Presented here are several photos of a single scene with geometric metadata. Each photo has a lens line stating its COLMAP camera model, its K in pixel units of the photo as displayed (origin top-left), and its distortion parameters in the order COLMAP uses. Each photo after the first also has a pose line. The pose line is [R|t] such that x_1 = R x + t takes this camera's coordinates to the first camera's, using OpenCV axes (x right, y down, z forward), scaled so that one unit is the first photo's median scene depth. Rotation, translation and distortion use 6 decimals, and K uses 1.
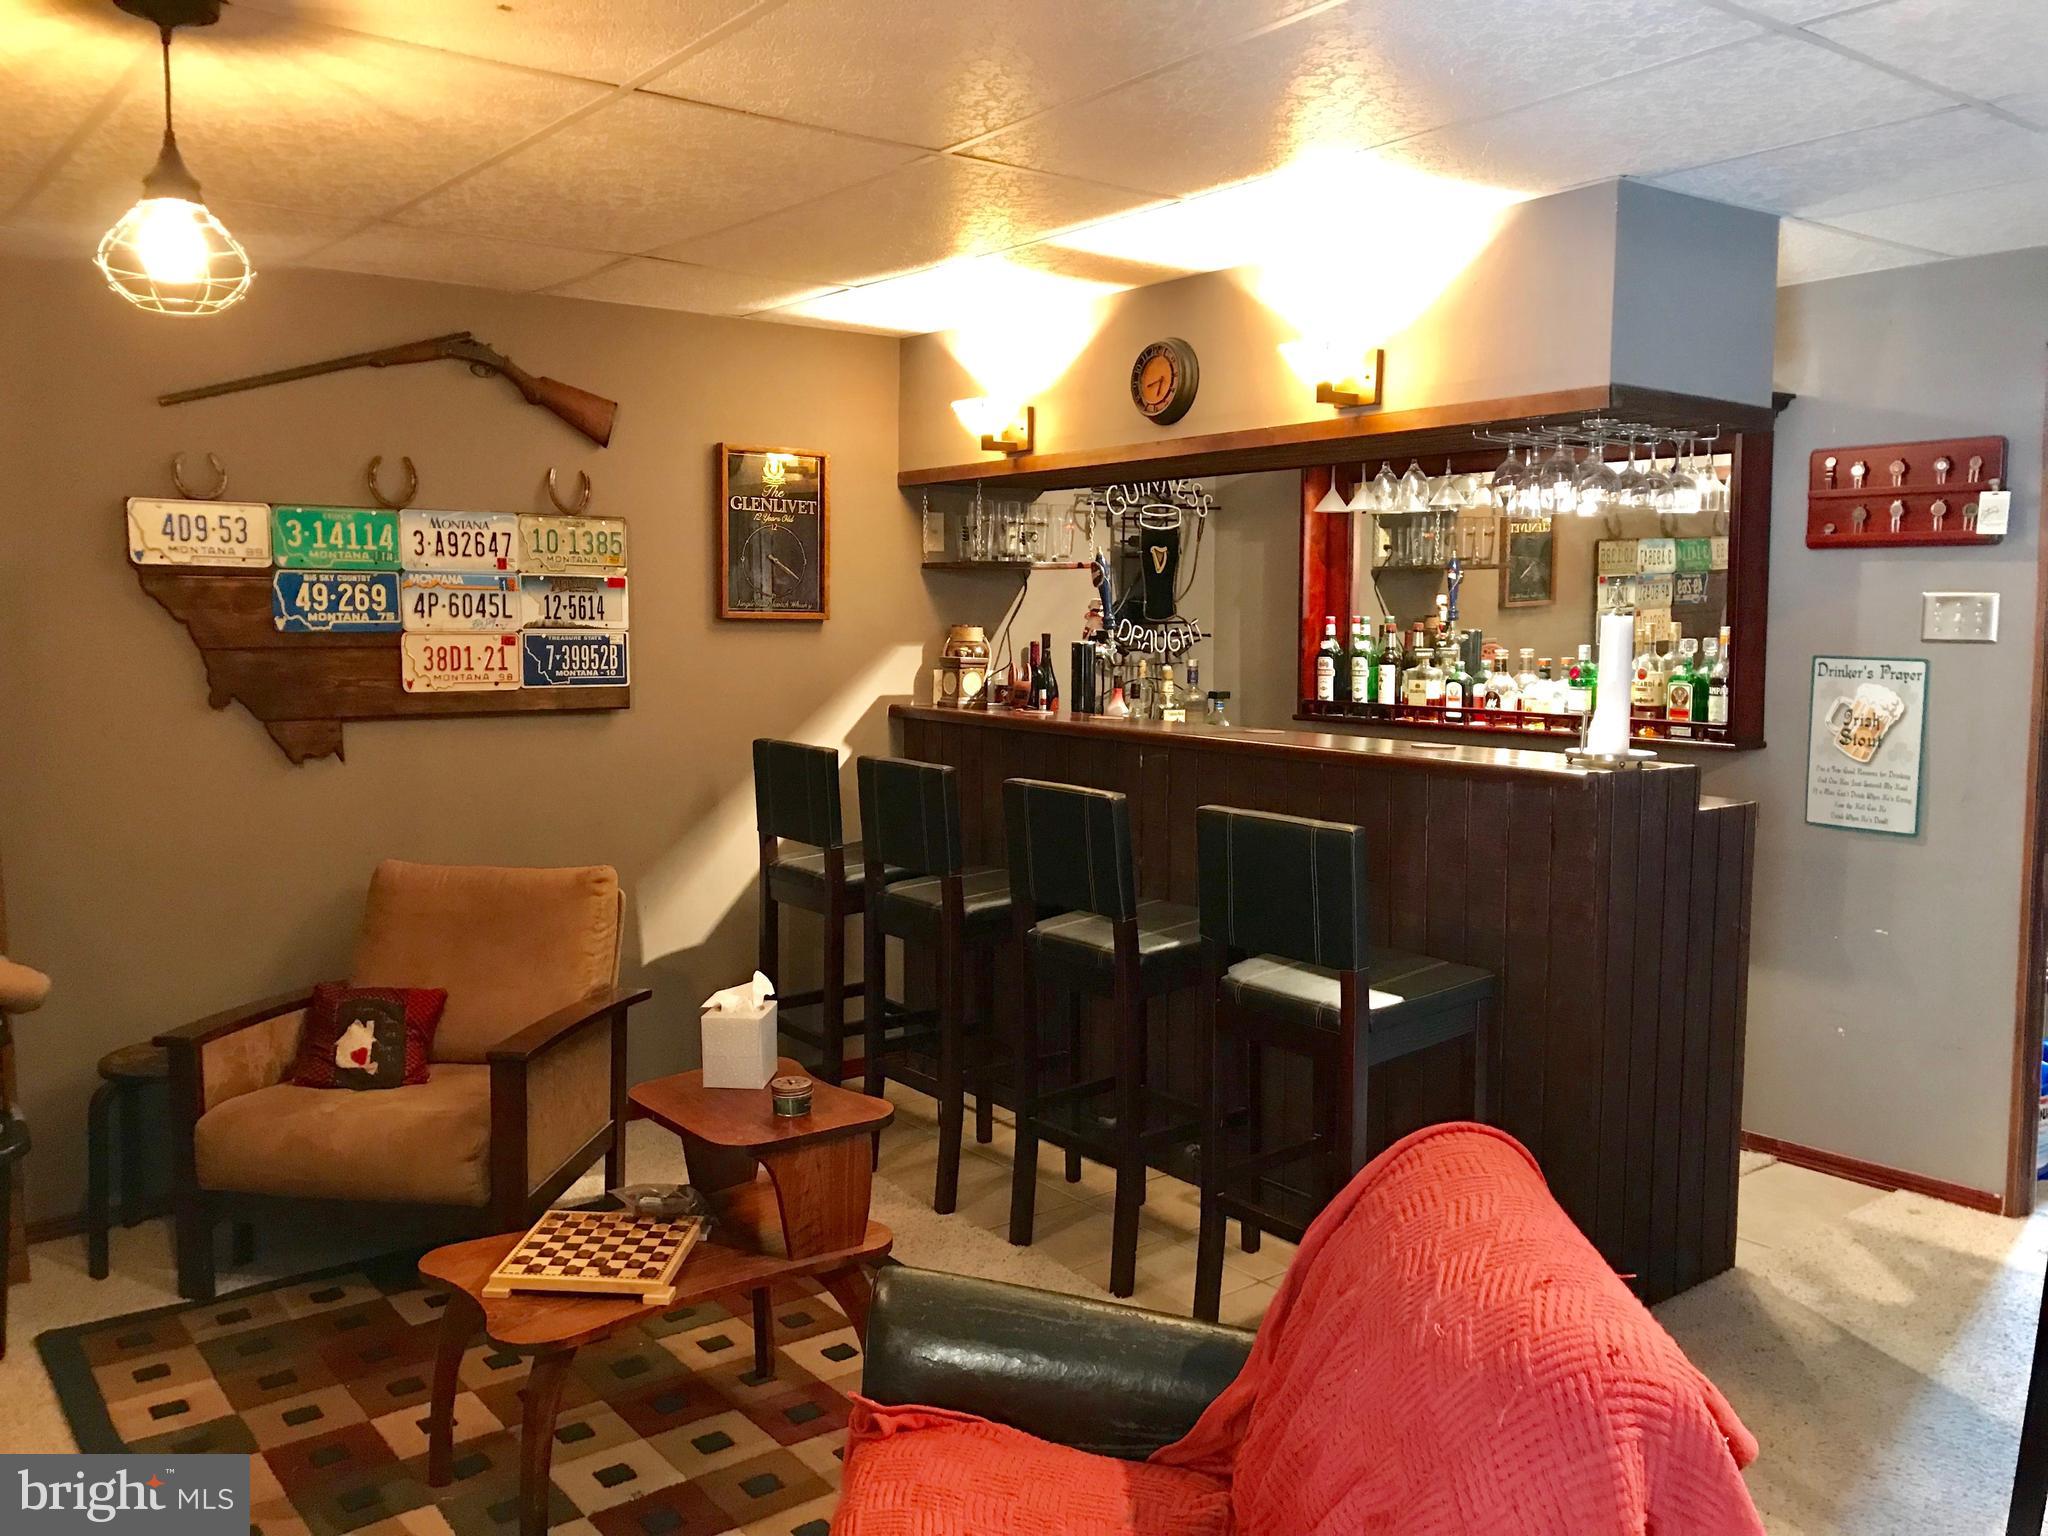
lens RADIAL K [[1667.1, 0, 1028.7], [0, 1667.1, 761.6], [0, 0, 1]] dist [0.024920, -0.020212]
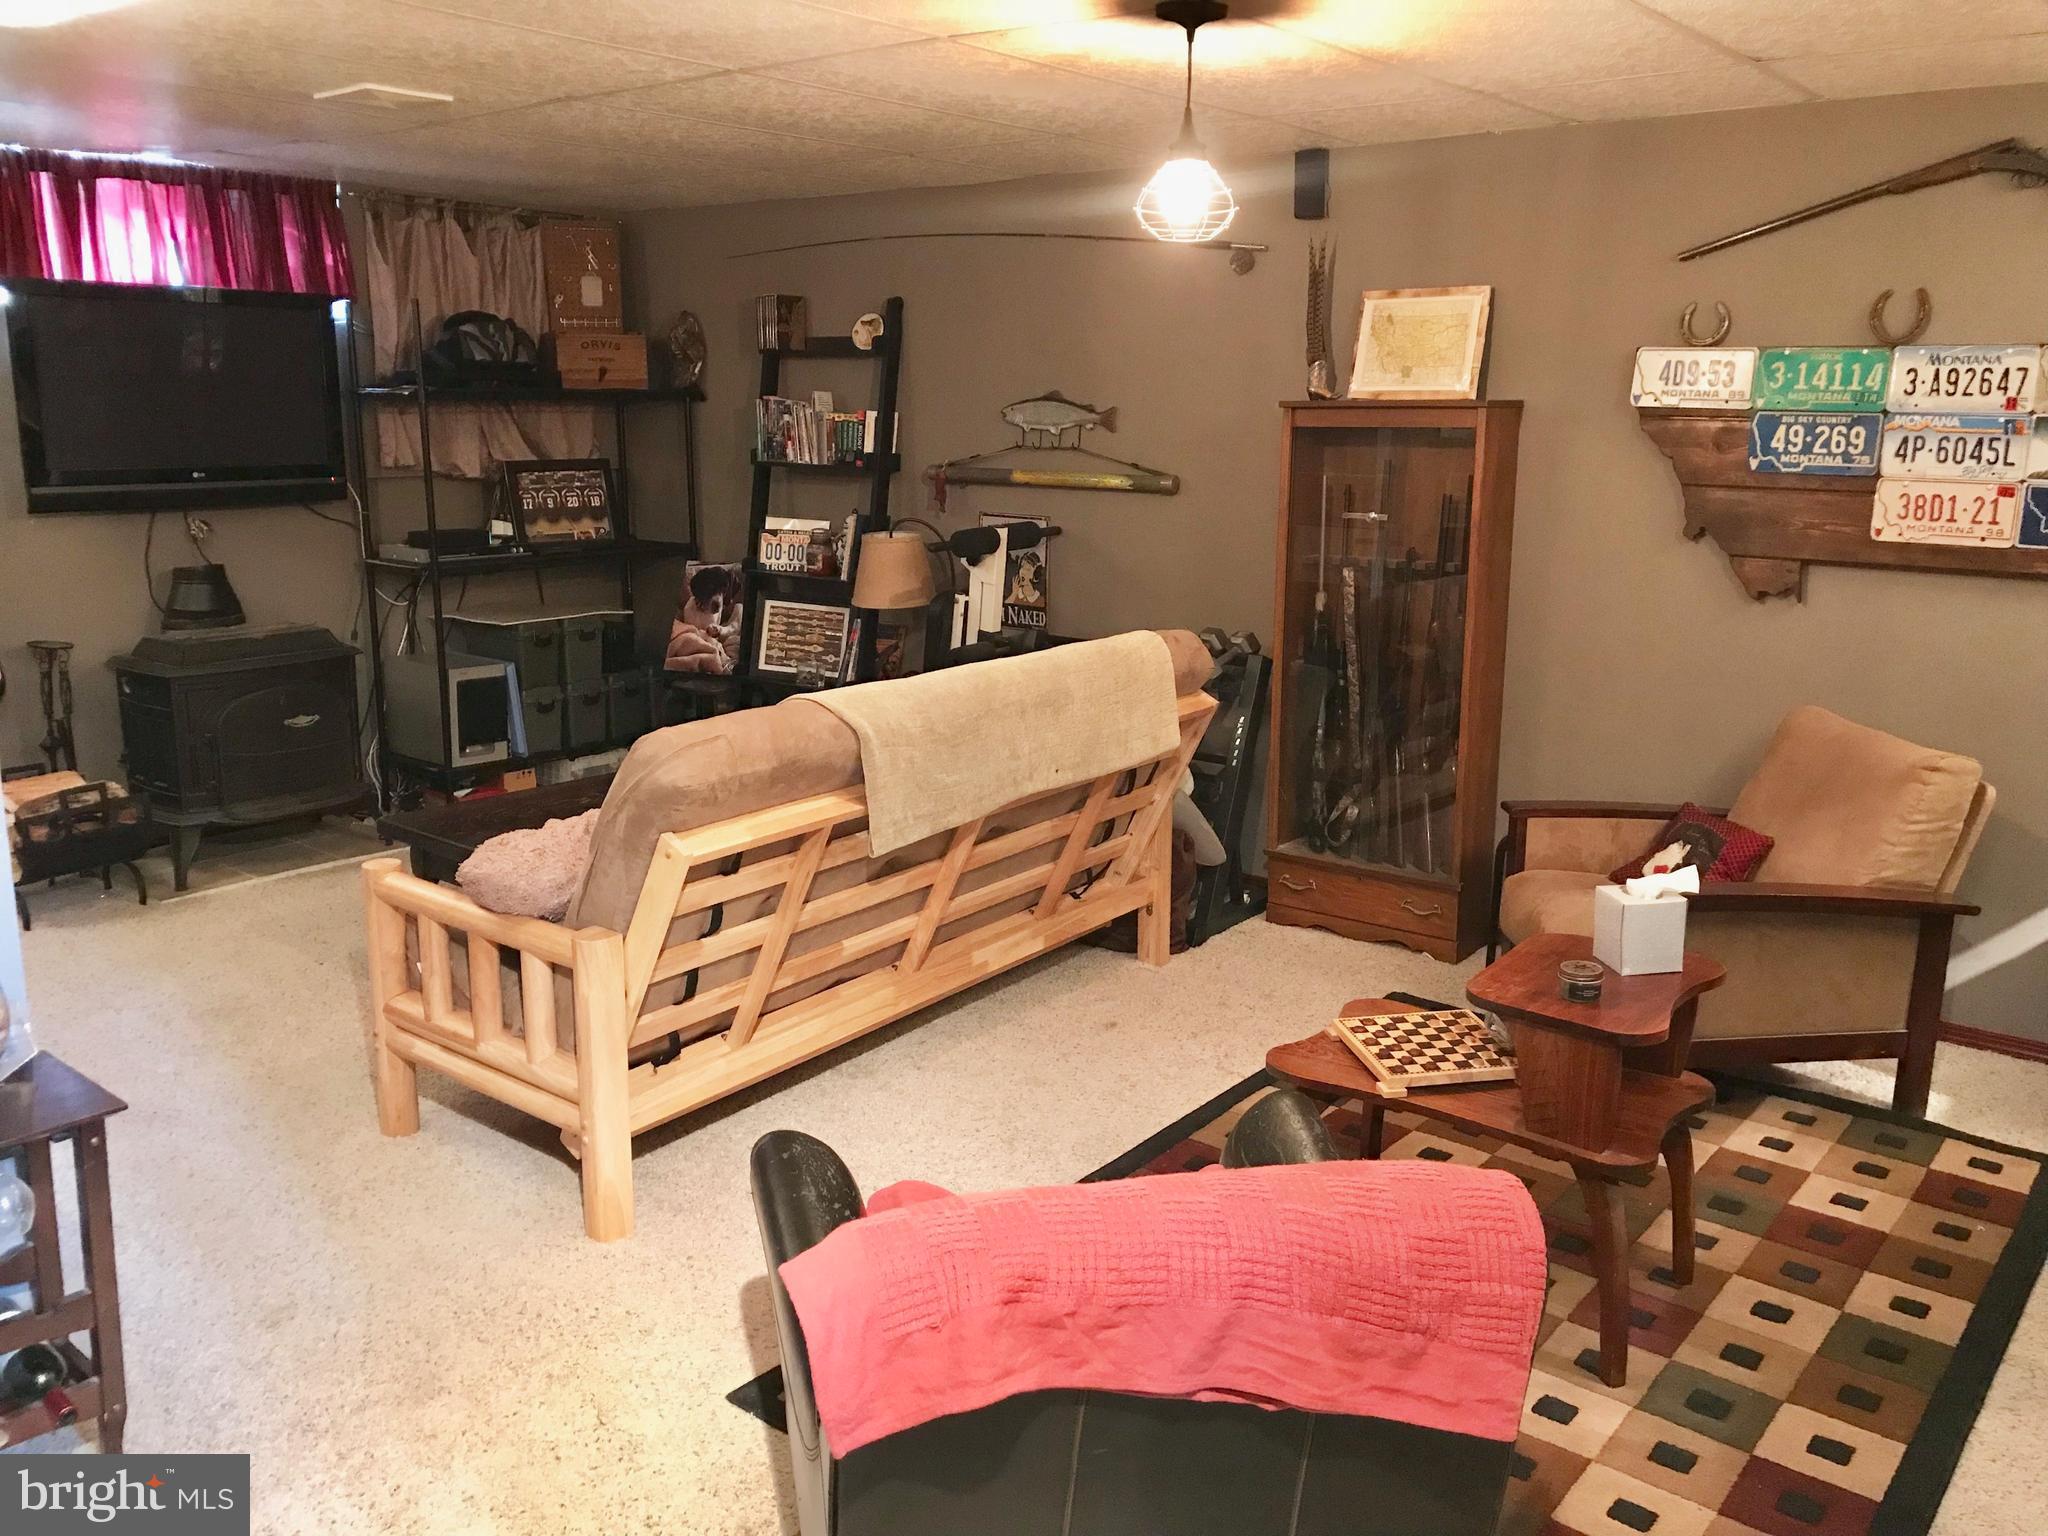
lens RADIAL K [[1667.1, 0, 1029.6], [0, 1667.1, 765.7], [0, 0, 1]] dist [0.024920, -0.020212]
pose [[0.241909, 0.212499, -0.946744, 0.467672], [-0.100437, 0.975967, 0.193394, -0.054181], [0.965087, 0.048304, 0.257438, 0.297100]]
